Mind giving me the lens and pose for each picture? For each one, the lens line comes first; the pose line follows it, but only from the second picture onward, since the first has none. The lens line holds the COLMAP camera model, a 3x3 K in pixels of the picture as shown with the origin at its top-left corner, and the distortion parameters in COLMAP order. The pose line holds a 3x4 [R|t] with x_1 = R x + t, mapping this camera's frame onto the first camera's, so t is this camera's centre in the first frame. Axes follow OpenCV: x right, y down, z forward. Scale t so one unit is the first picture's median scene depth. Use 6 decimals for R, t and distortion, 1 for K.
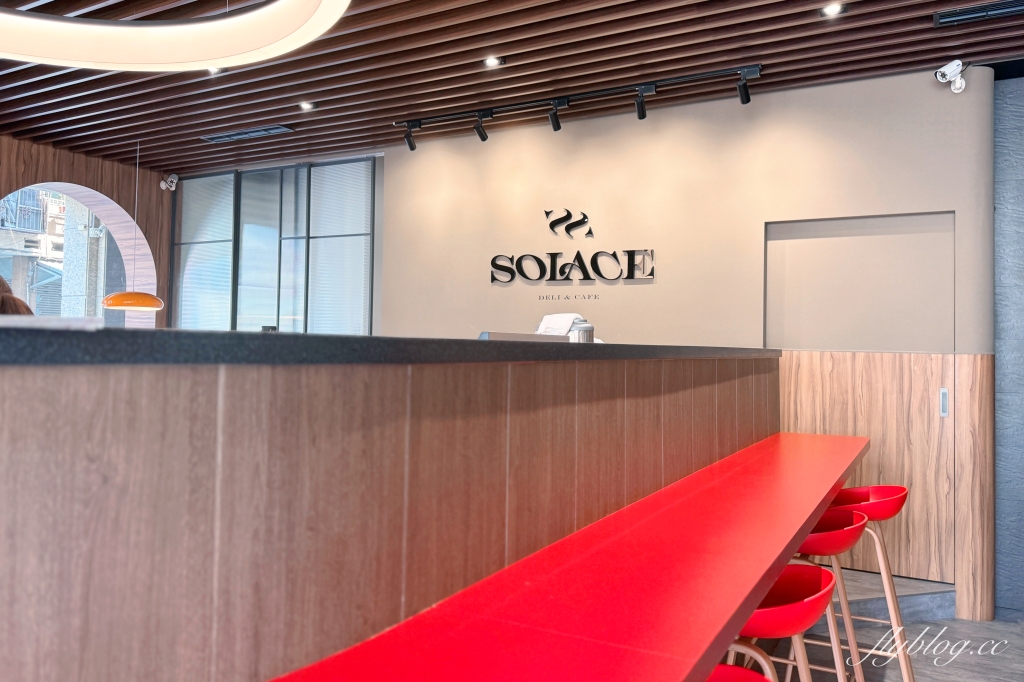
lens RADIAL K [[763.5, 0, 510.2], [0, 763.5, 339.3], [0, 0, 1]] dist [-0.001943, -0.004051]
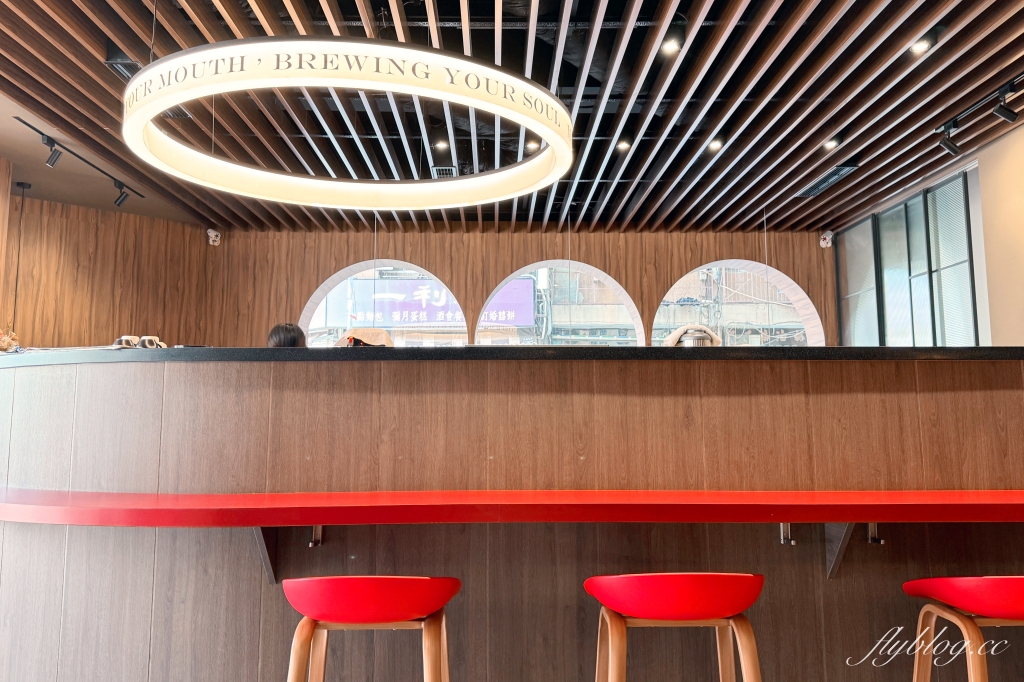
lens RADIAL K [[869.2, 0, 511.4], [0, 869.2, 335.6], [0, 0, 1]] dist [0.055841, 0.001971]
pose [[0.496861, -0.100650, -0.861974, 1.001990], [0.020186, 0.994323, -0.104469, 0.101231], [0.867596, 0.034507, 0.496072, 0.198514]]
